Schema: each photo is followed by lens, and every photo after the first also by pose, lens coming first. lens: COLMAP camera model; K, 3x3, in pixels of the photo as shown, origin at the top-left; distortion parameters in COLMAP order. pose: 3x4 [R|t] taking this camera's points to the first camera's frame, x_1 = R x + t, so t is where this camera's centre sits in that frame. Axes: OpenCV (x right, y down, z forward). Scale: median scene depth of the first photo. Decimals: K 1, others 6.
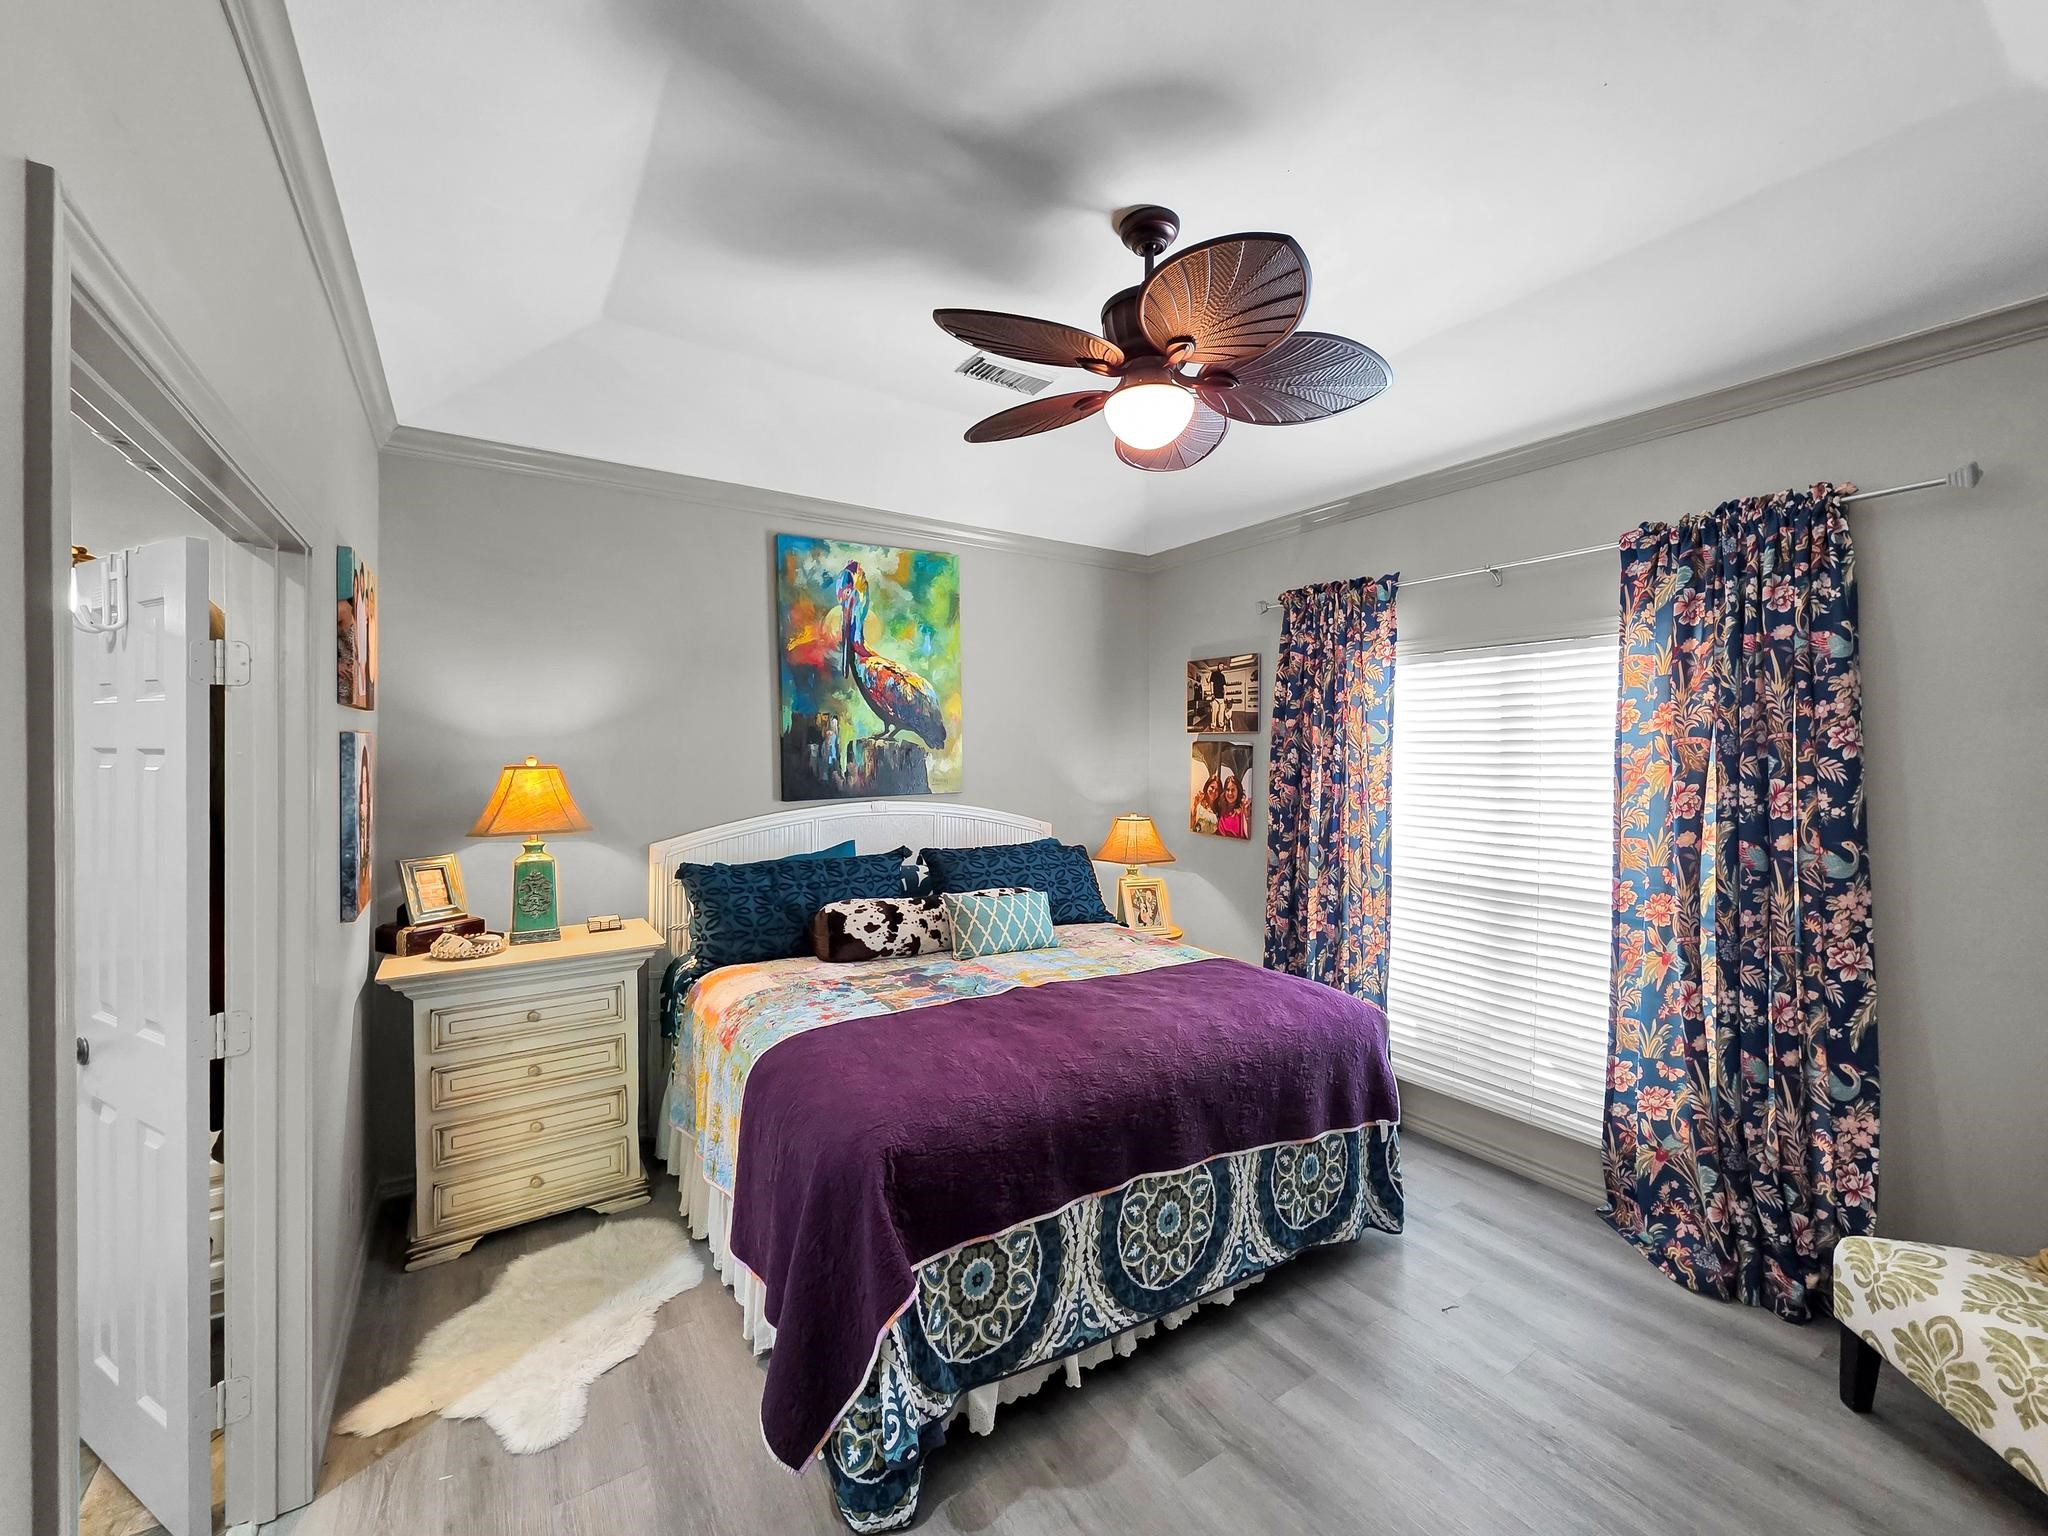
lens RADIAL K [[812.8, 0, 1024.0], [0, 812.8, 768.0], [0, 0, 1]] dist [-0.000051, -0.000101]
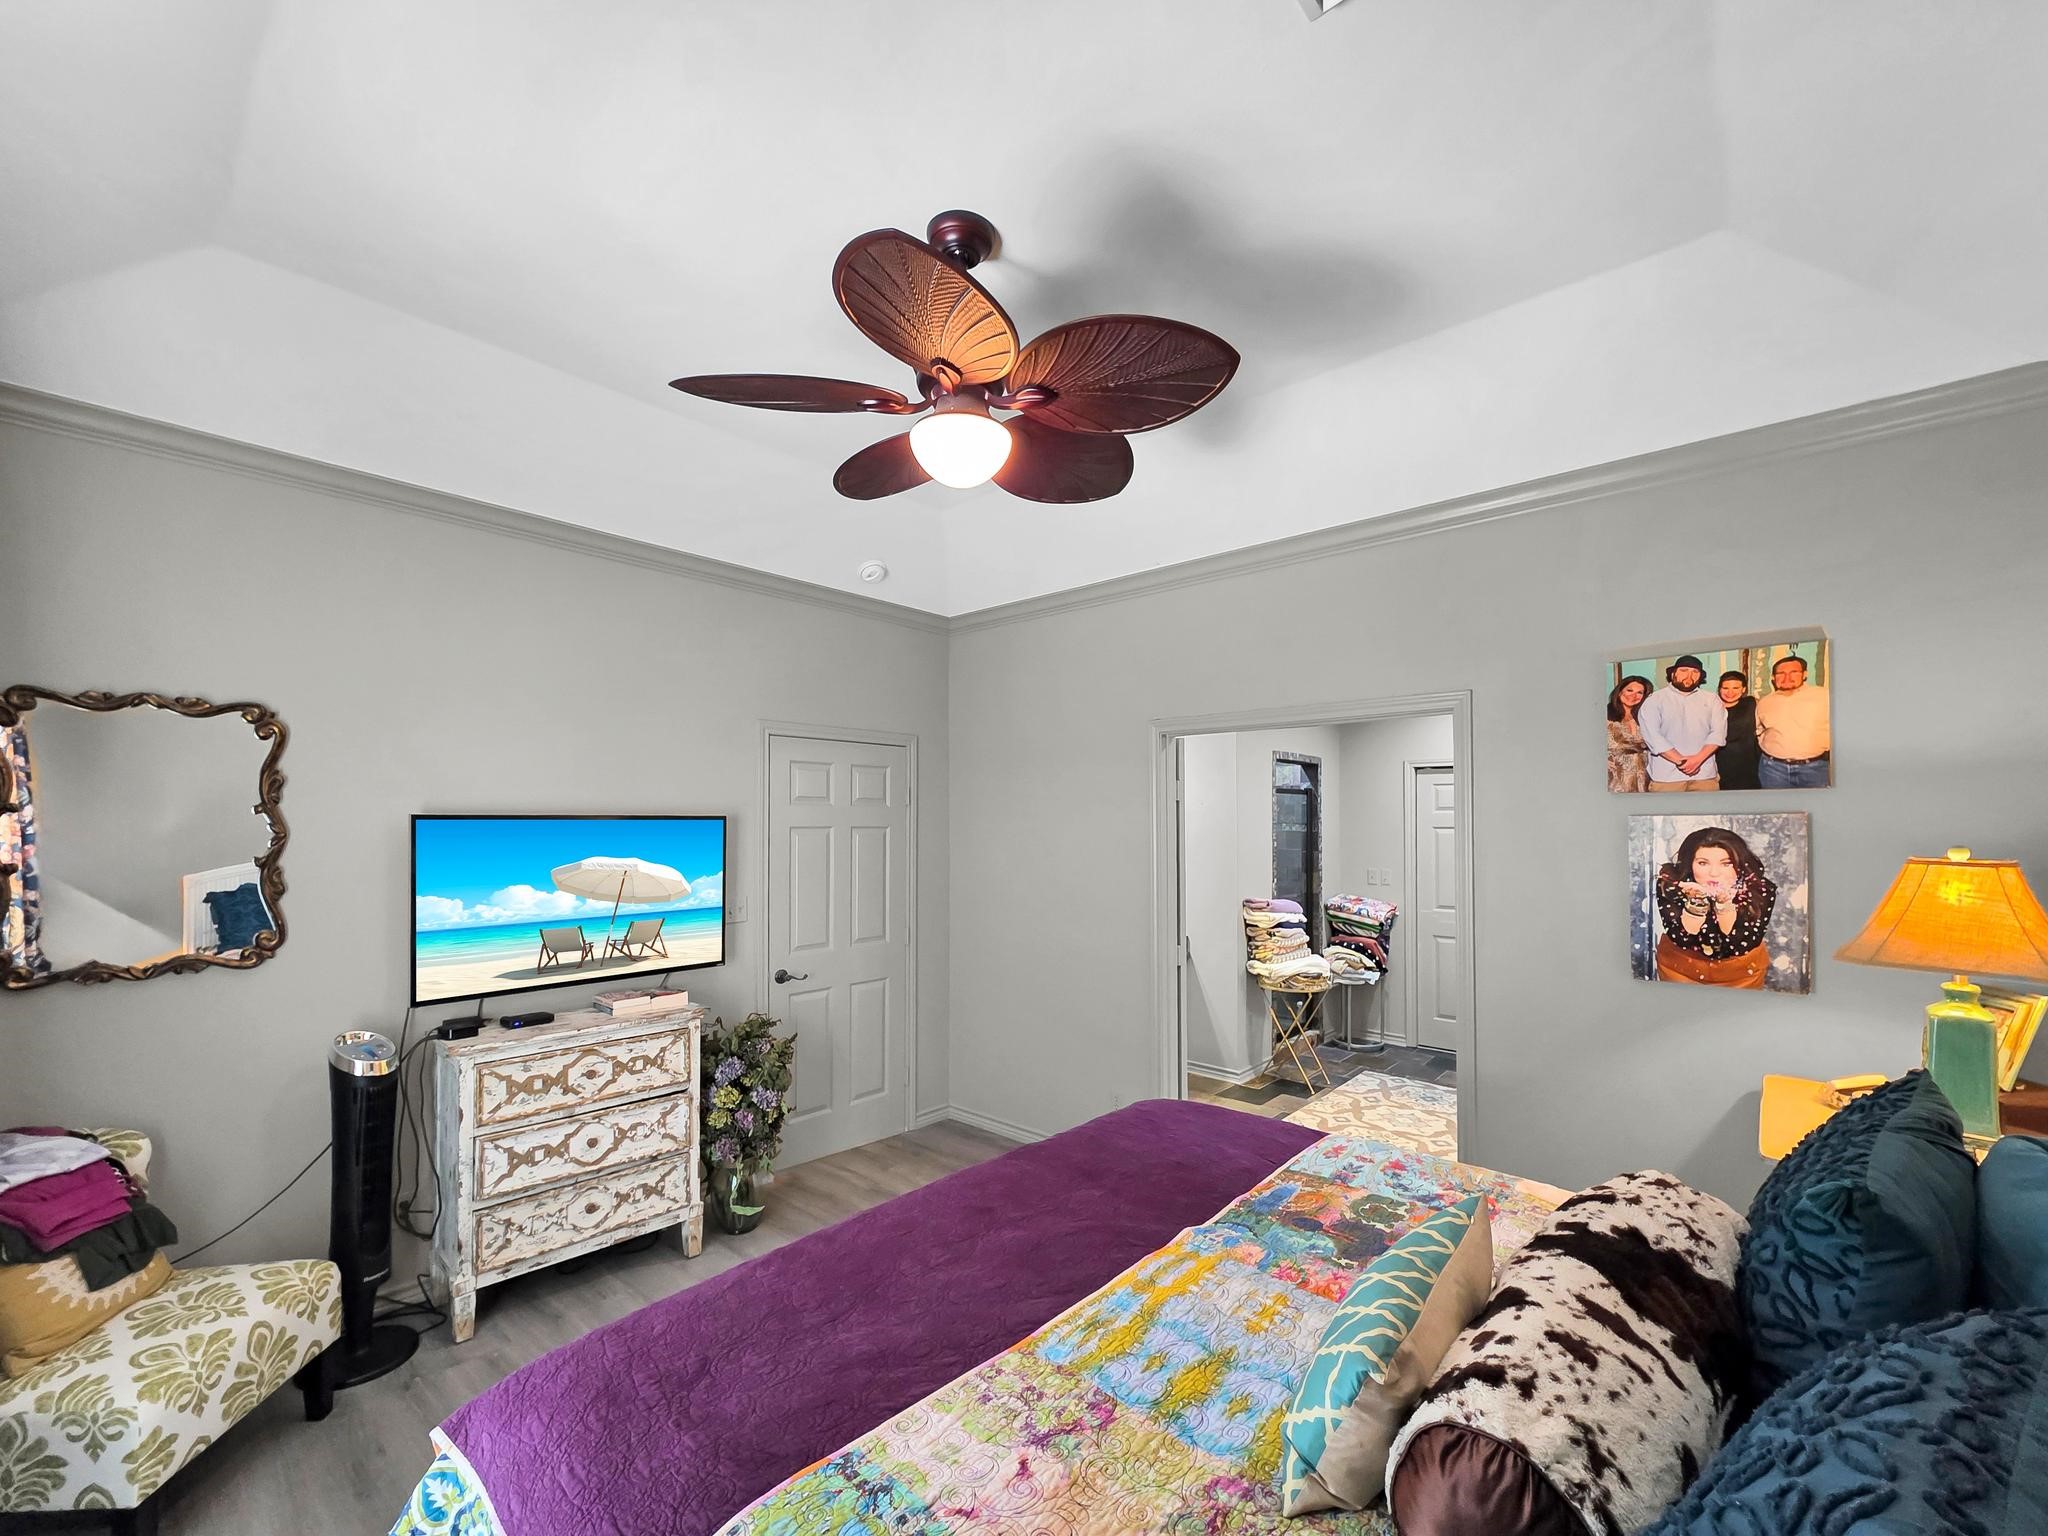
lens RADIAL K [[840.6, 0, 1024.1], [0, 840.6, 812.3], [0, 0, 1]] dist [0.002409, 0.000114]
pose [[-0.964845, -0.008729, -0.262674, 0.192210], [-0.010366, 0.999935, 0.004849, -0.026677], [0.262615, 0.007401, -0.964872, 1.116666]]
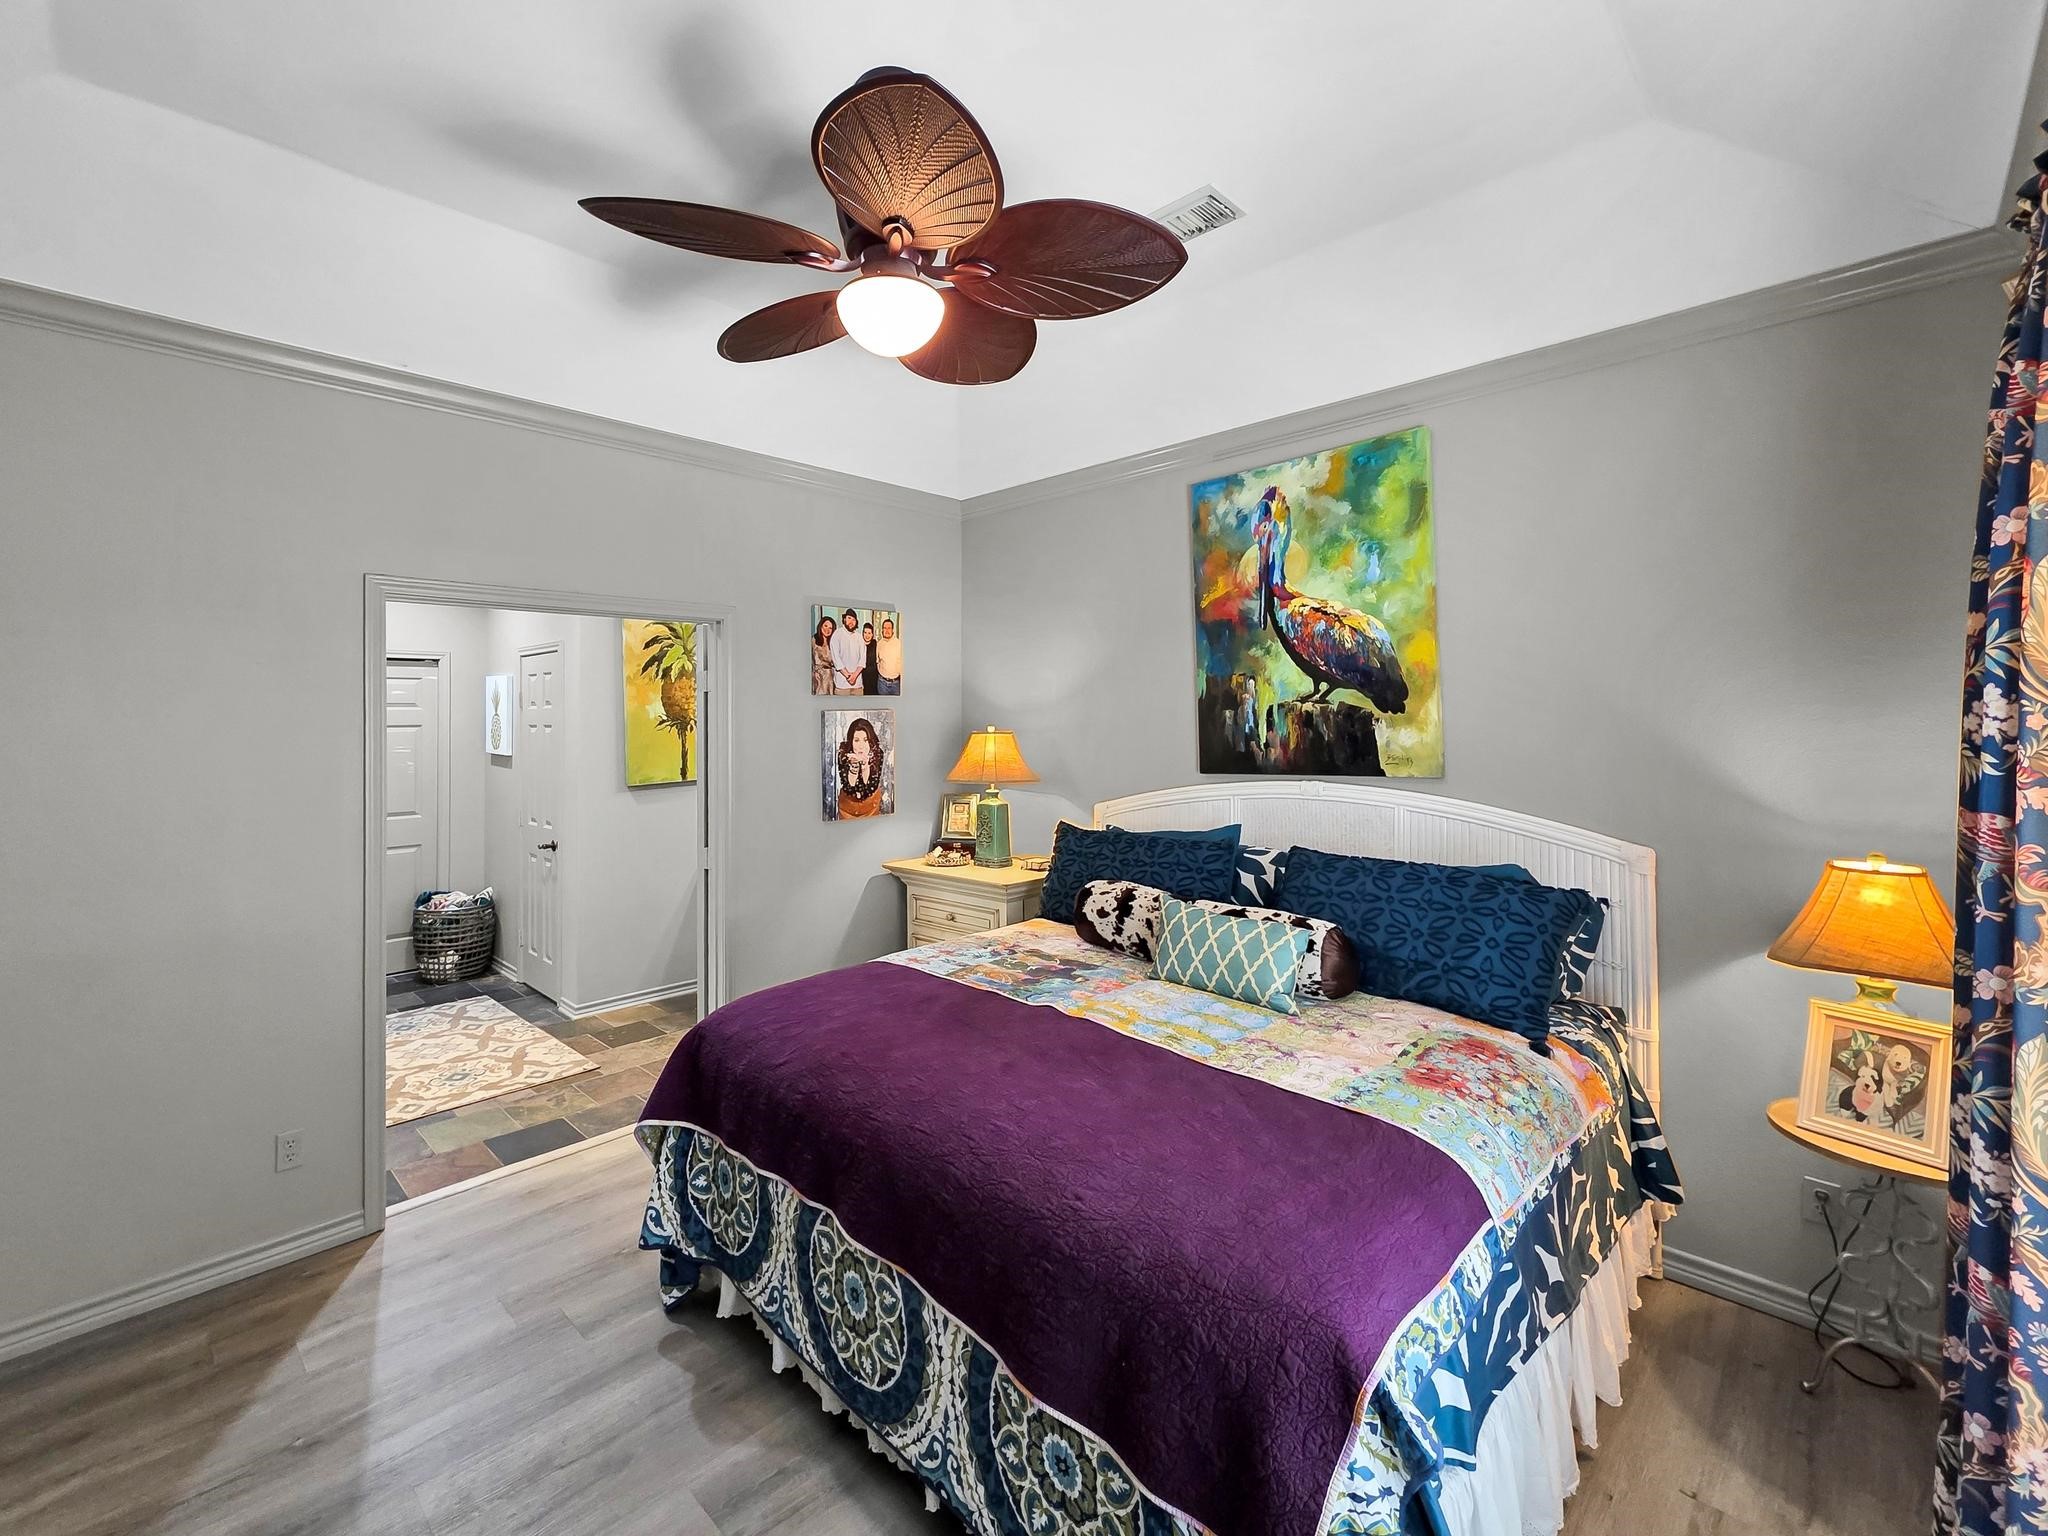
lens RADIAL K [[883.9, 0, 953.6], [0, 883.9, 707.1], [0, 0, 1]] dist [-0.000021, 0.000316]
pose [[0.189297, -0.018645, -0.981743, 0.613324], [-0.010733, 0.999721, -0.021056, -0.009173], [0.981861, 0.014523, 0.189044, 0.524206]]
